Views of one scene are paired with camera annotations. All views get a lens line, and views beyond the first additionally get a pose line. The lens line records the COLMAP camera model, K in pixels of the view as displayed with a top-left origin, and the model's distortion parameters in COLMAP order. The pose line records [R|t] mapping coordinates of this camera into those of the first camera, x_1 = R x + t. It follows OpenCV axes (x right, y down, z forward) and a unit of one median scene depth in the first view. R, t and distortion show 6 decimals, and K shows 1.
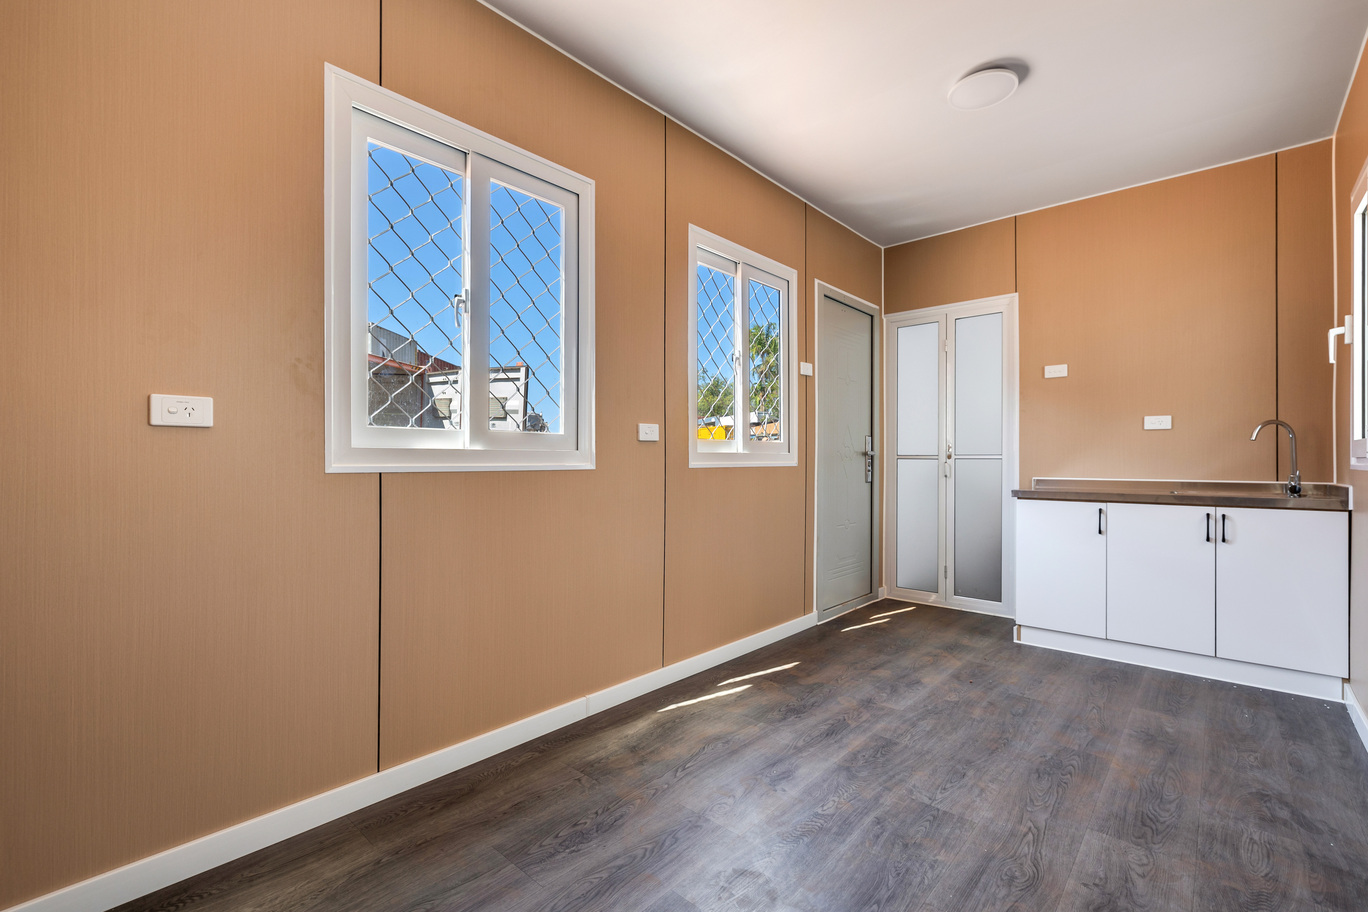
lens RADIAL K [[592.4, 0, 684.7], [0, 592.4, 459.7], [0, 0, 1]] dist [-0.003208, -0.000215]
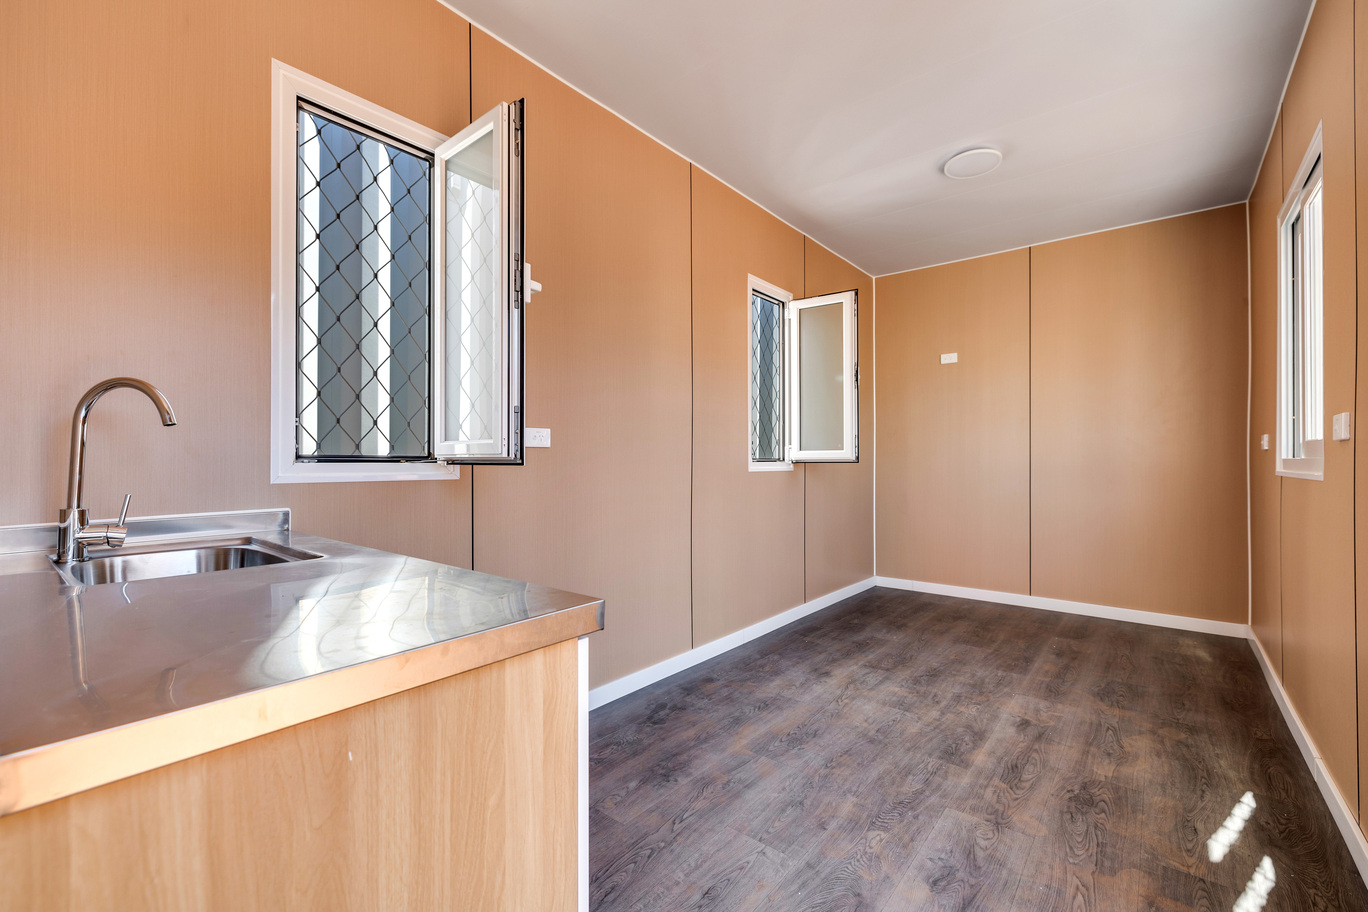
lens RADIAL K [[592.4, 0, 684.7], [0, 592.4, 459.7], [0, 0, 1]] dist [-0.003208, -0.000215]
pose [[-0.998459, -0.001000, -0.055482, 0.840647], [-0.000852, 0.999996, -0.002699, -0.010055], [0.055485, -0.002647, -0.998456, 1.968127]]
